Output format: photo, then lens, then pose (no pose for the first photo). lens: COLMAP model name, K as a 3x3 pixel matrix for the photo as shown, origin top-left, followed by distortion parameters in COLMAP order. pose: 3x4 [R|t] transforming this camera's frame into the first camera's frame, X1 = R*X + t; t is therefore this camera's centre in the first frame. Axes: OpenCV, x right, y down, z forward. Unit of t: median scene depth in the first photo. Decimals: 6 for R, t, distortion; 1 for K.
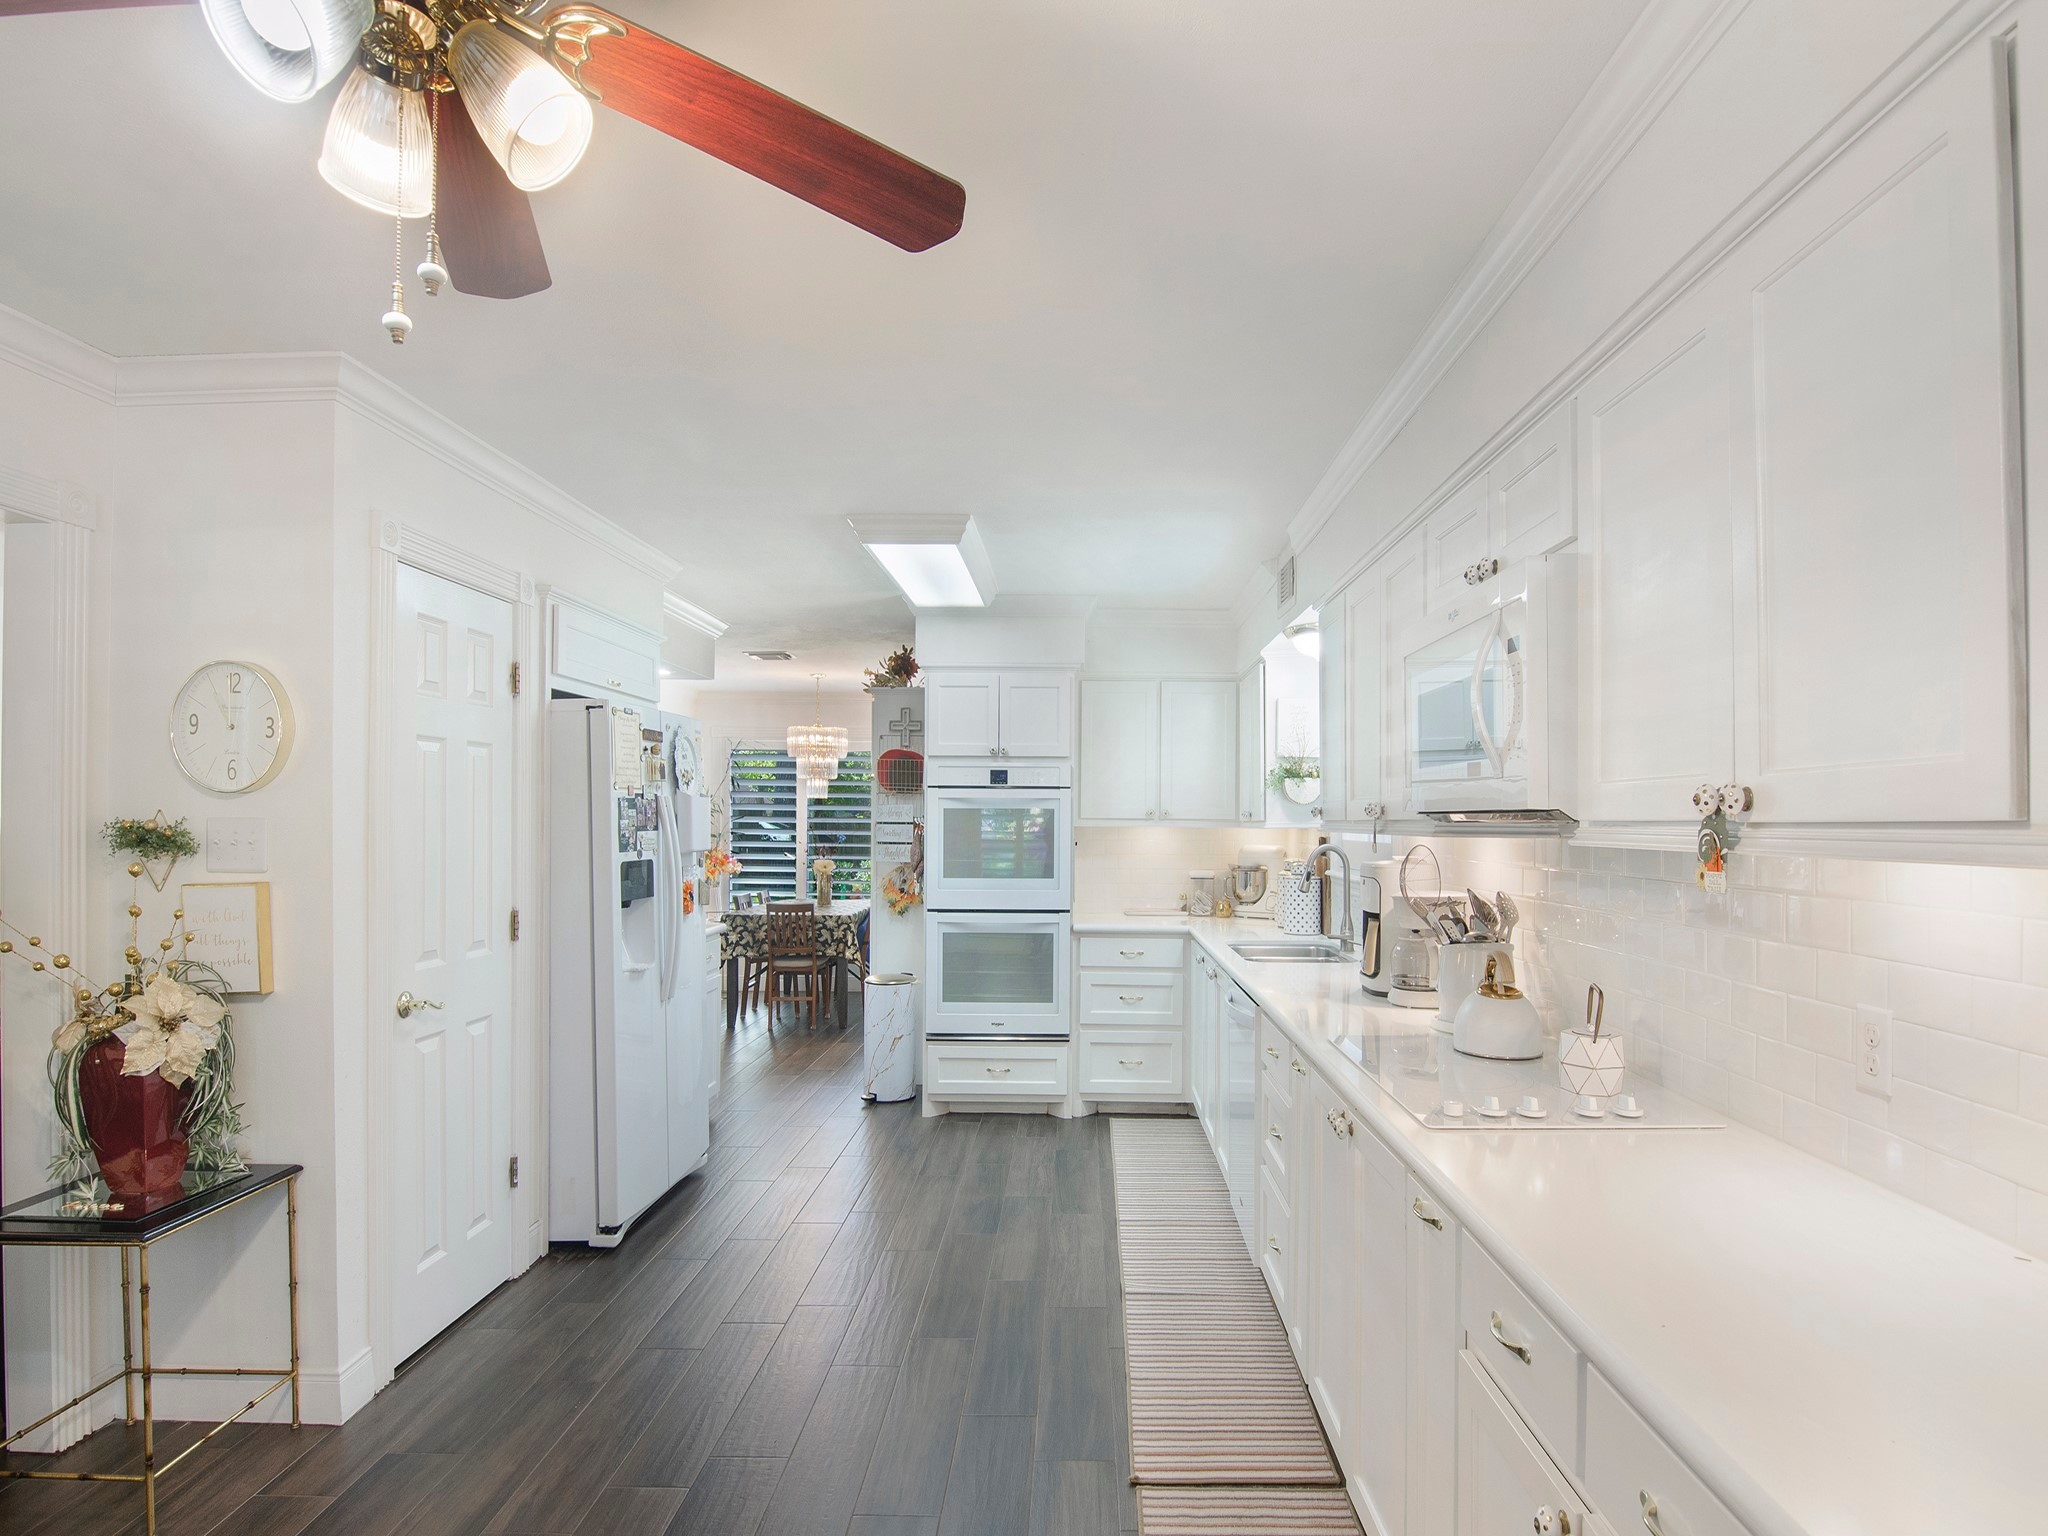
lens RADIAL K [[1039.3, 0, 1110.6], [0, 1039.3, 813.2], [0, 0, 1]] dist [-0.014085, -0.002336]
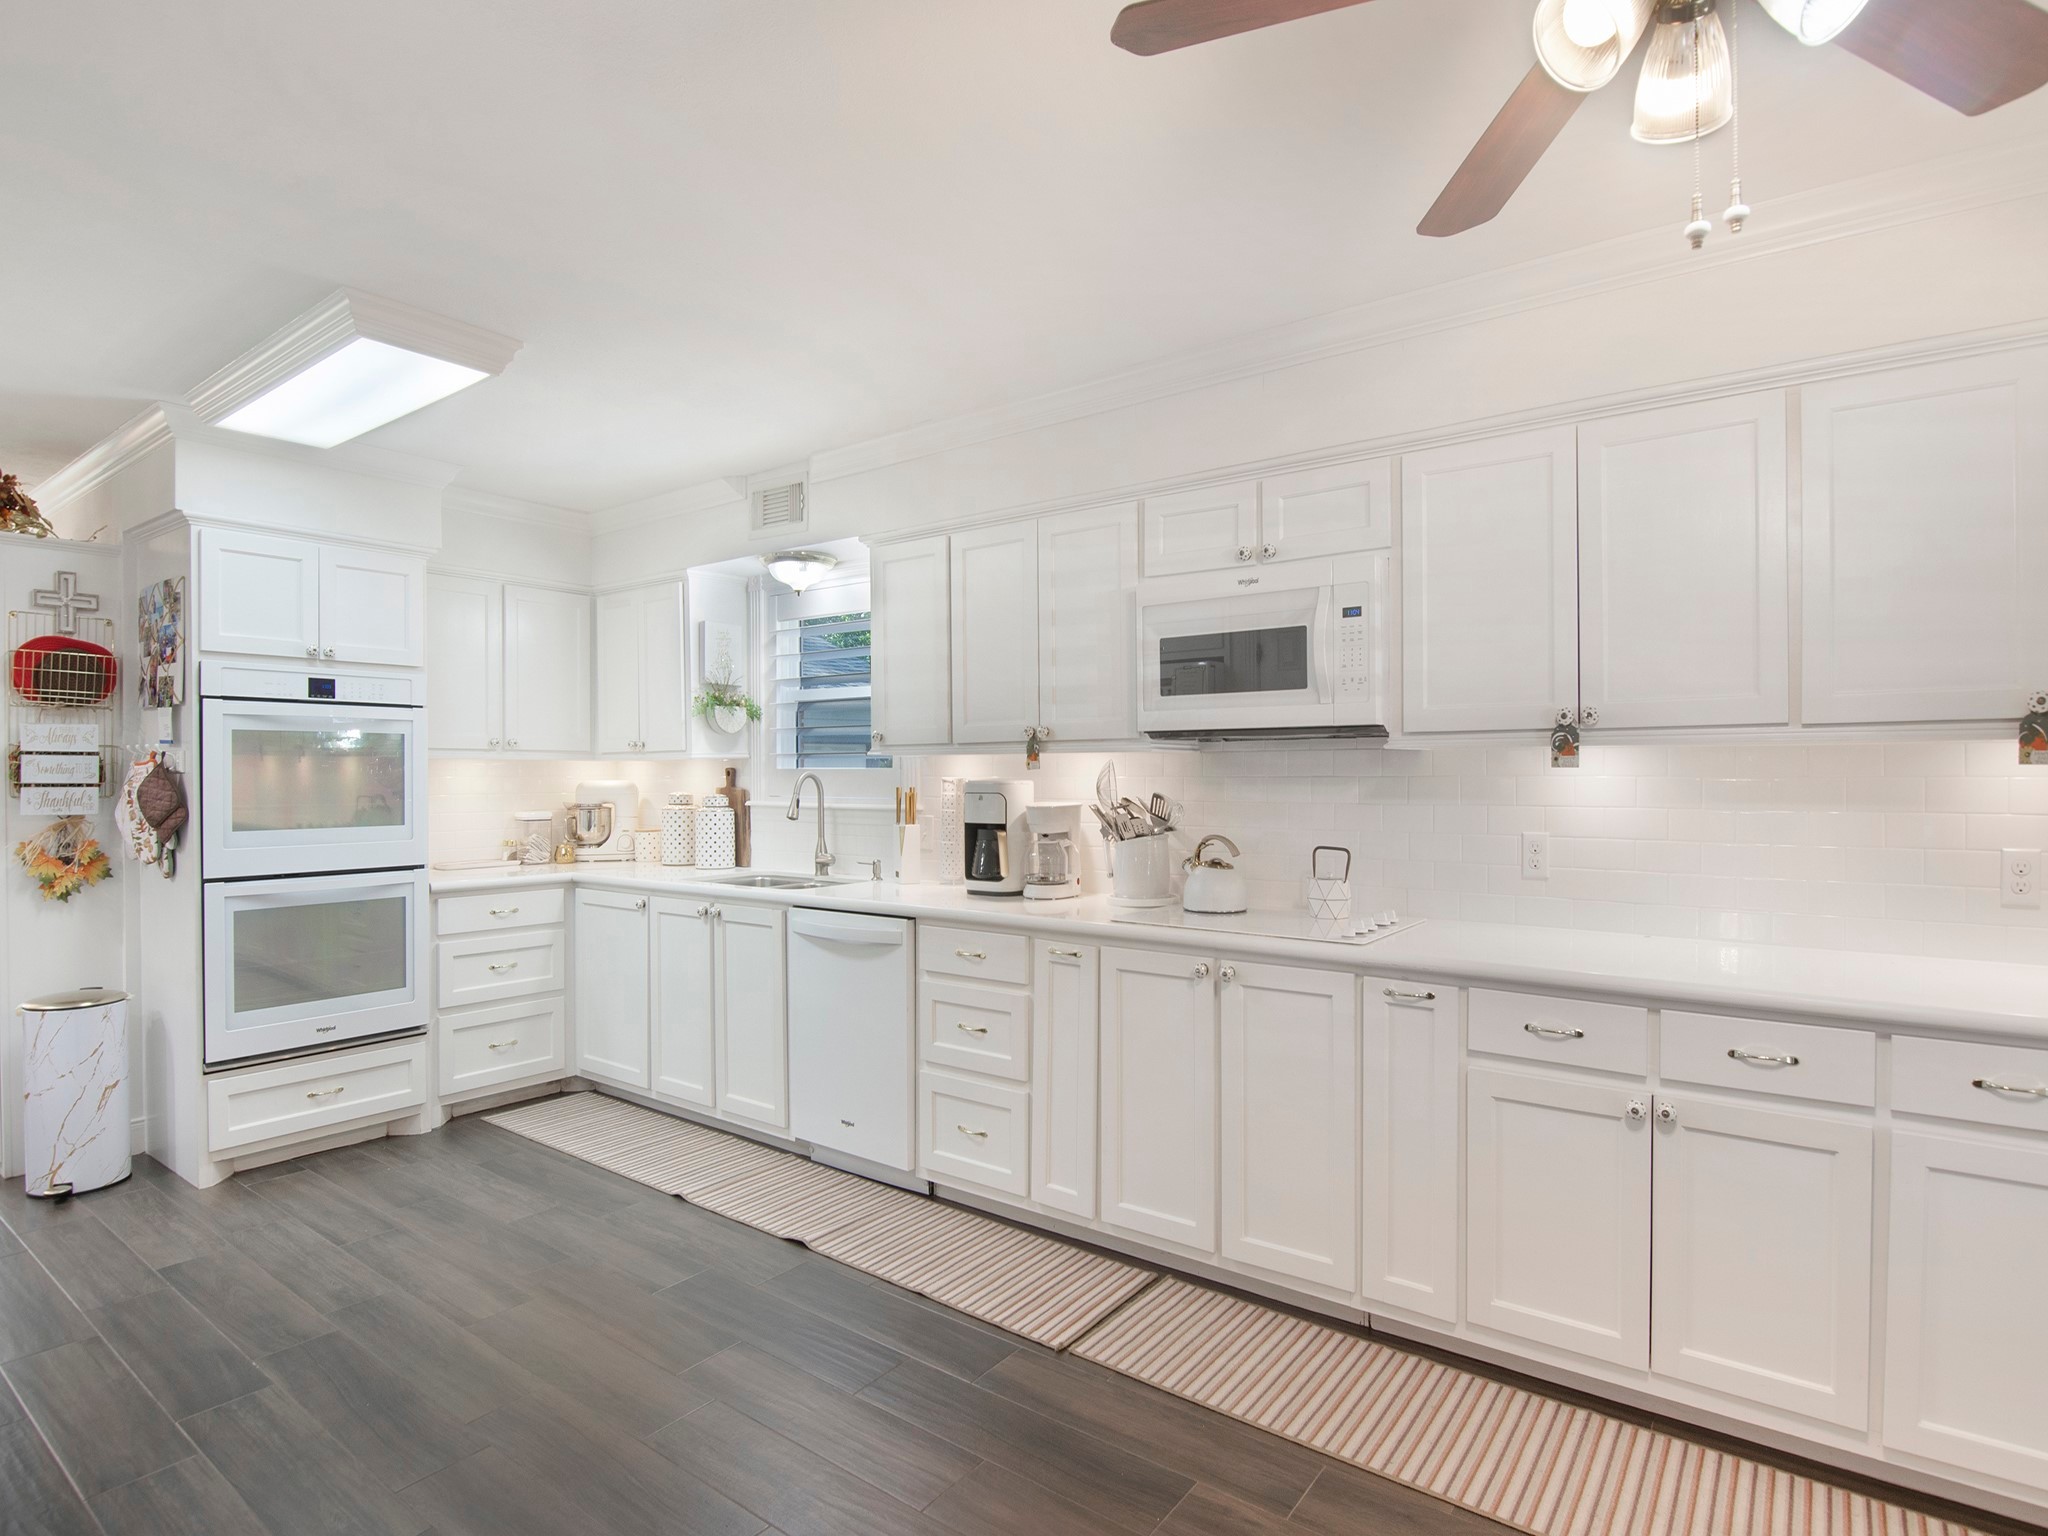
lens RADIAL K [[1039.3, 0, 1036.5], [0, 1039.3, 774.7], [0, 0, 1]] dist [-0.014085, -0.002336]
pose [[0.604413, -0.009220, 0.796618, -0.378549], [0.001074, 0.999942, 0.010758, 0.018109], [-0.796670, -0.005647, 0.604388, 0.169590]]
